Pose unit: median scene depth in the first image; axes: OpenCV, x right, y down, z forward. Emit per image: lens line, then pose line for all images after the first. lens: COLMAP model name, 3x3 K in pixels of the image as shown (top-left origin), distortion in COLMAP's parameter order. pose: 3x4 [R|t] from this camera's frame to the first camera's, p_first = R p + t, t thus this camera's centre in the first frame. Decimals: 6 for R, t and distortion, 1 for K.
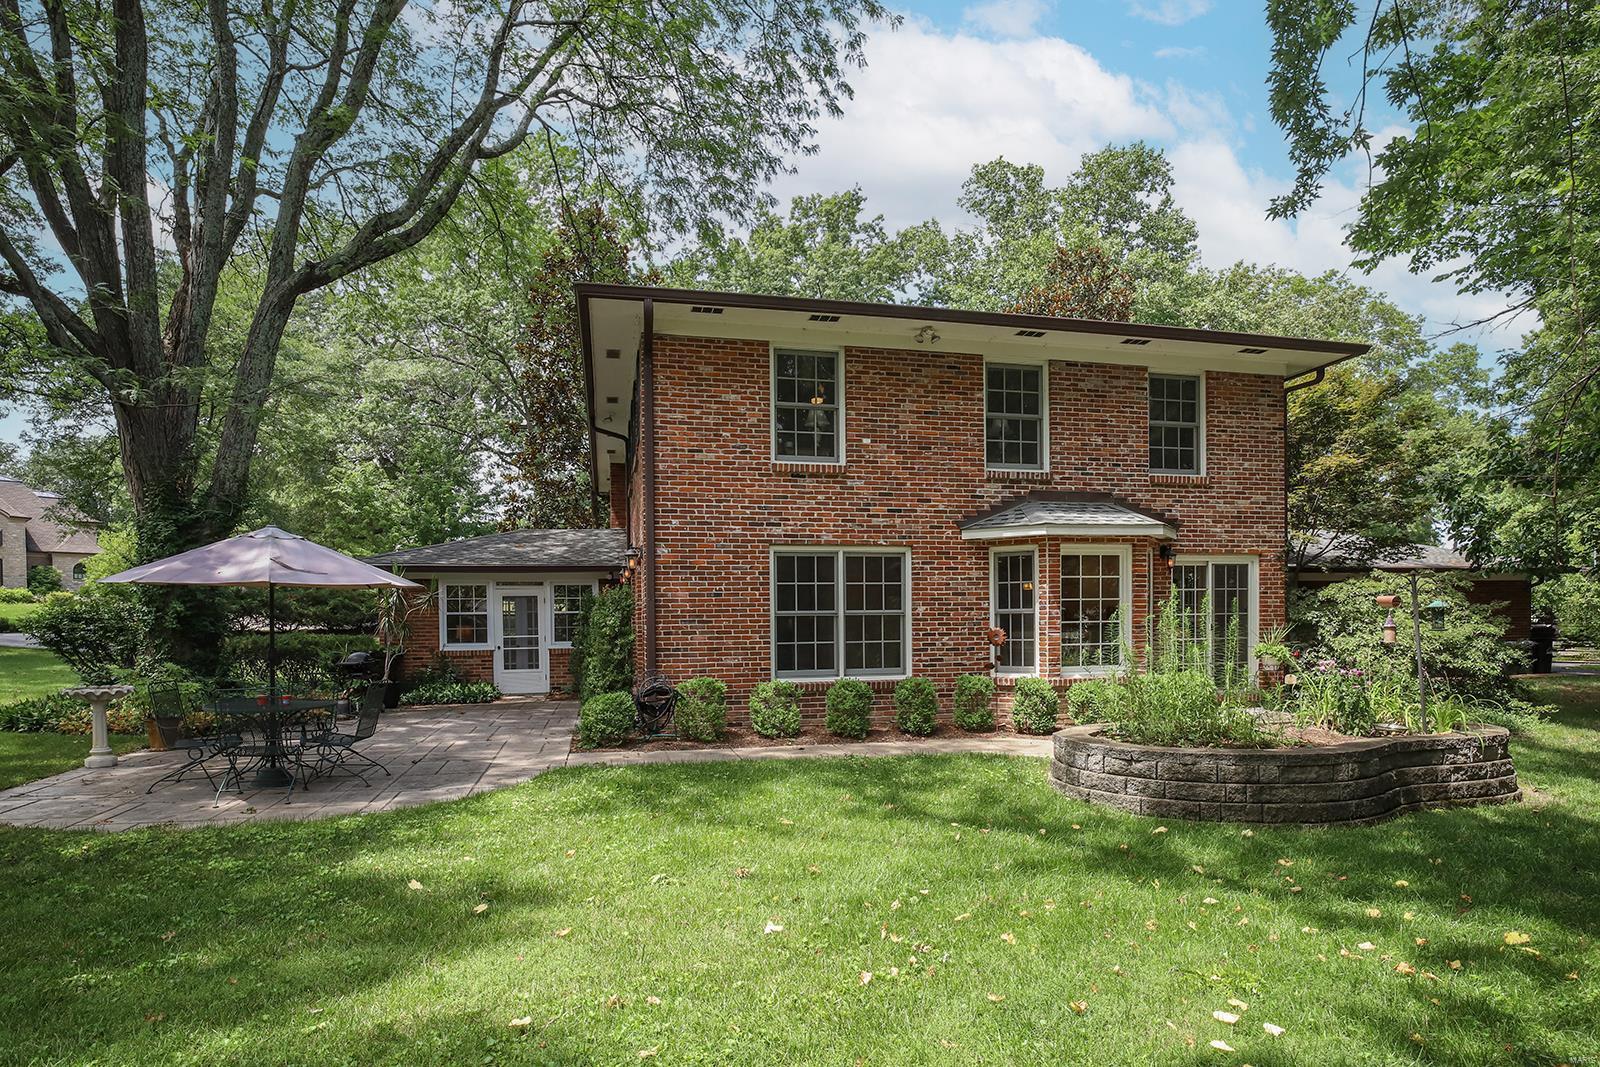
lens RADIAL K [[797.4, 0, 714.7], [0, 797.4, 642.0], [0, 0, 1]] dist [-0.011561, -0.001513]
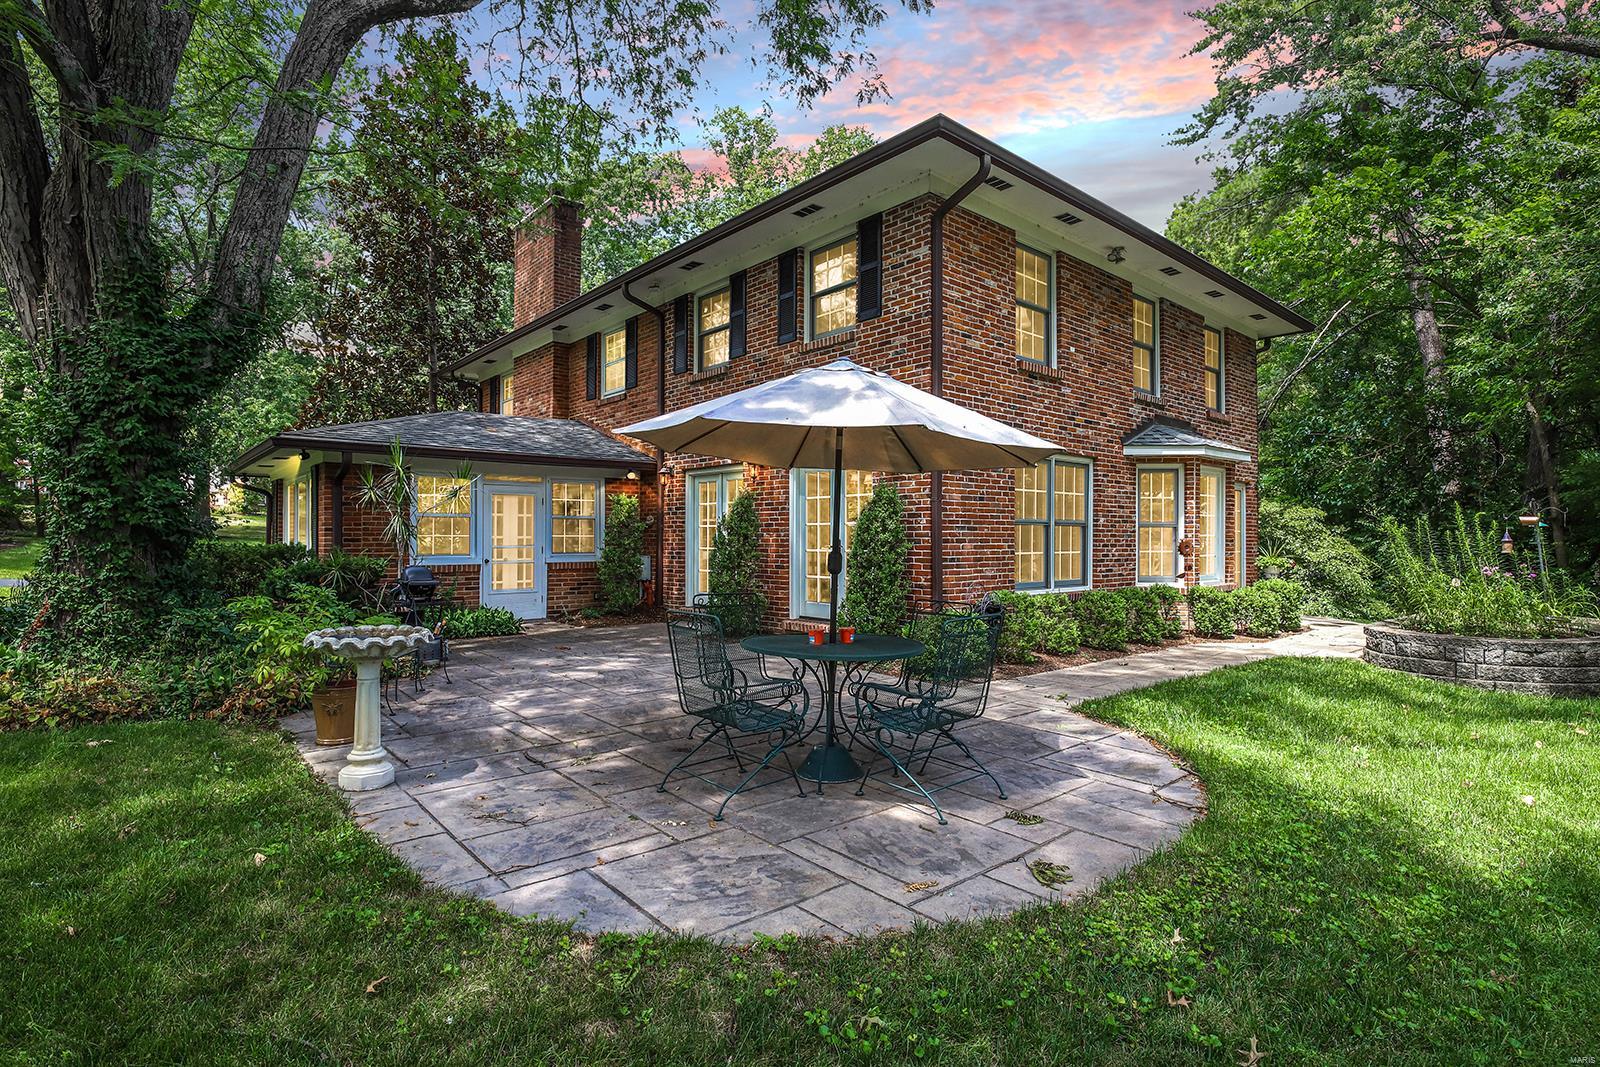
lens RADIAL K [[797.4, 0, 796.6], [0, 797.4, 531.1], [0, 0, 1]] dist [-0.011561, -0.001513]
pose [[0.883812, 0.017923, 0.467500, -0.567891], [-0.000488, 0.999301, -0.037388, 0.010496], [-0.467843, 0.032816, 0.883202, 0.290901]]
